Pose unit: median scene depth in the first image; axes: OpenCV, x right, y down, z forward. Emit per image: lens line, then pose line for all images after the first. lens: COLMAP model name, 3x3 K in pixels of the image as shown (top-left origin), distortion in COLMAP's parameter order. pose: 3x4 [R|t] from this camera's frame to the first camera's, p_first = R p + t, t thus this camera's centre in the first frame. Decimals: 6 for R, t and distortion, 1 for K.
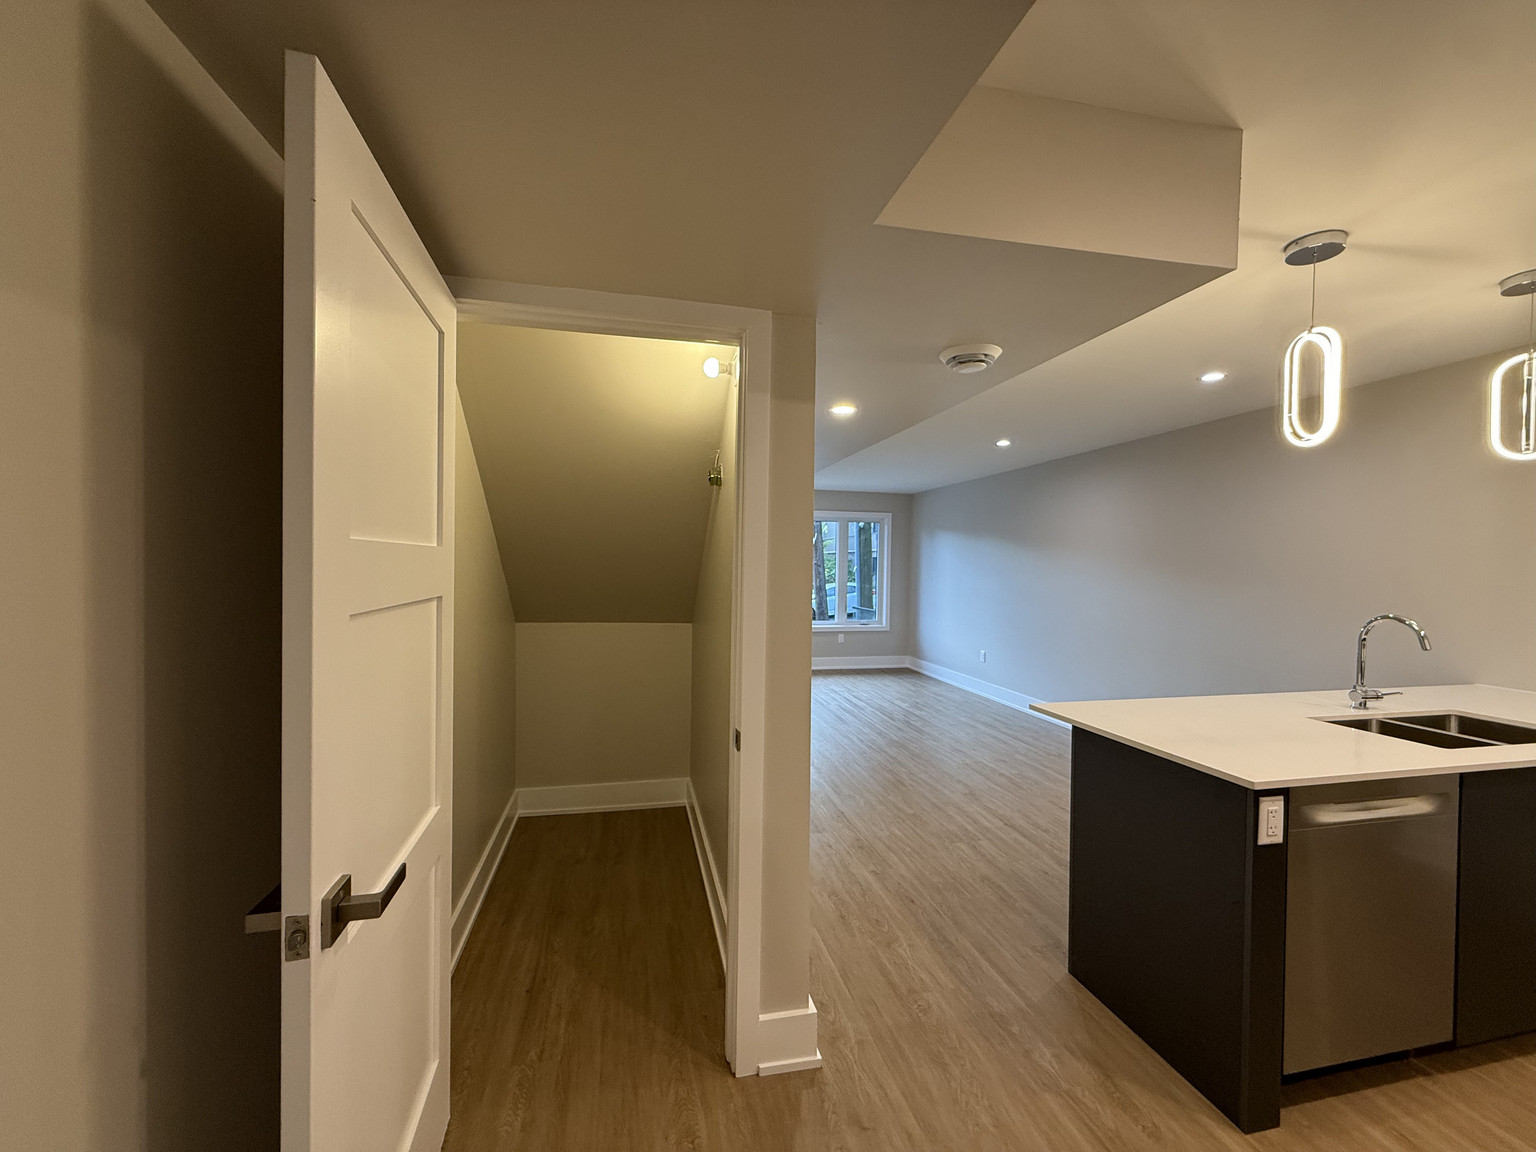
lens RADIAL K [[610.6, 0, 763.8], [0, 610.6, 575.8], [0, 0, 1]] dist [0.000080, 0.000150]
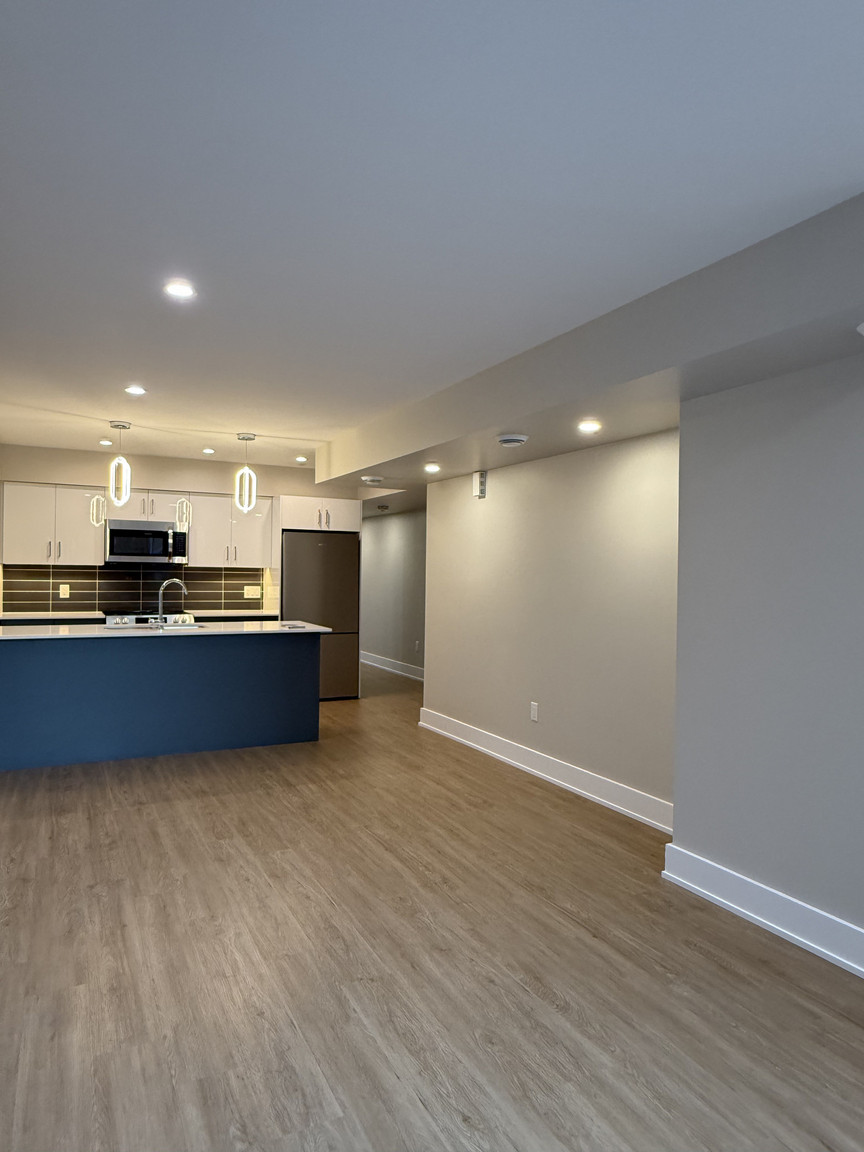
lens RADIAL K [[736.6, 0, 436.6], [0, 736.6, 577.1], [0, 0, 1]] dist [-0.000872, -0.000075]
pose [[-0.967202, -0.022519, -0.253008, 0.501801], [-0.028686, 0.999374, 0.020712, -0.015085], [0.252383, 0.027290, -0.967242, 2.398489]]
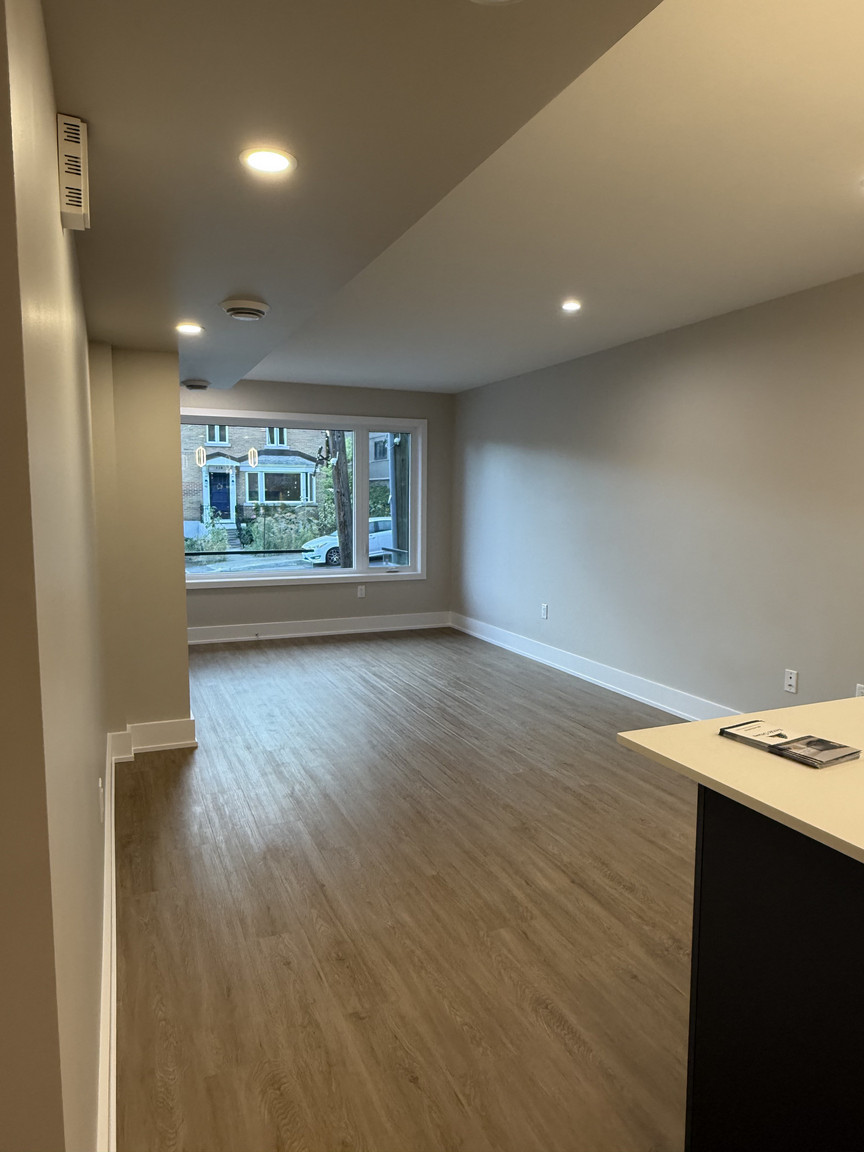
lens RADIAL K [[736.6, 0, 436.6], [0, 736.6, 577.1], [0, 0, 1]] dist [-0.000872, -0.000075]
pose [[0.980861, -0.027377, 0.192777, 0.113536], [0.009603, 0.995663, 0.092538, 0.010430], [-0.194475, -0.088916, 0.976869, 0.295083]]
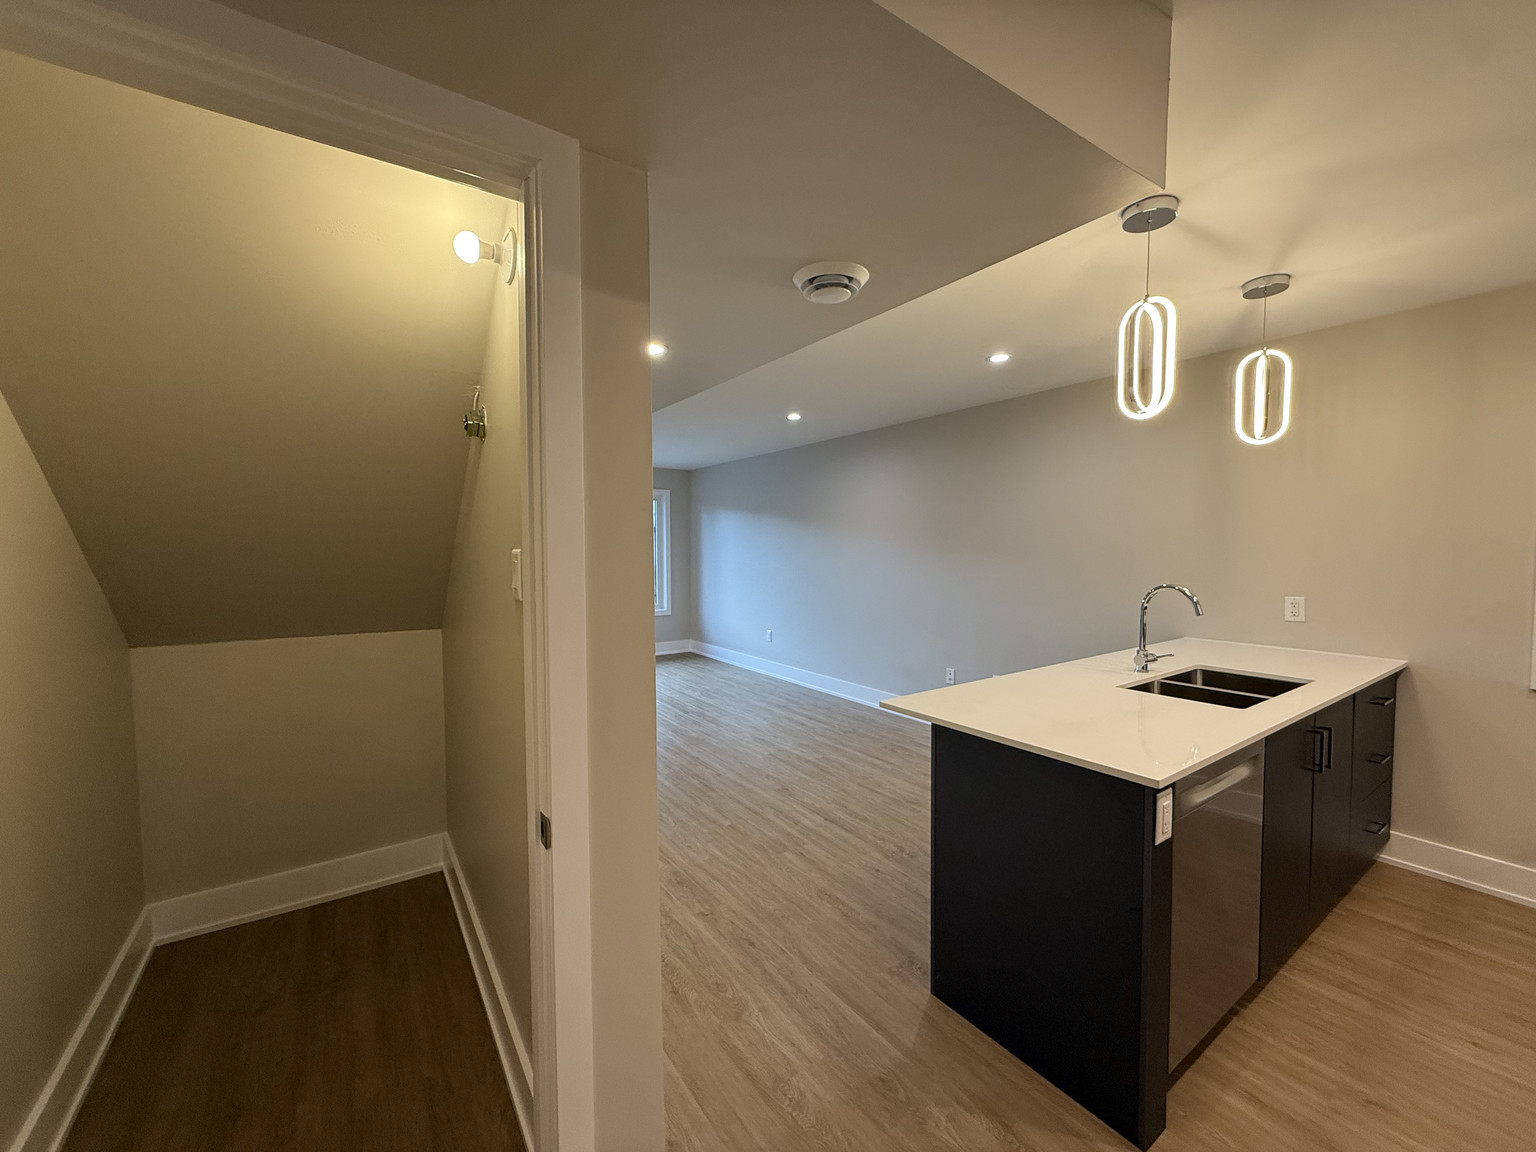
lens RADIAL K [[611.3, 0, 763.4], [0, 611.3, 575.6], [0, 0, 1]] dist [-0.000902, 0.000120]
pose [[0.927563, -0.035877, 0.371940, -0.030246], [0.023702, 0.999025, 0.037257, -0.006244], [-0.372914, -0.025742, 0.927509, 0.173123]]
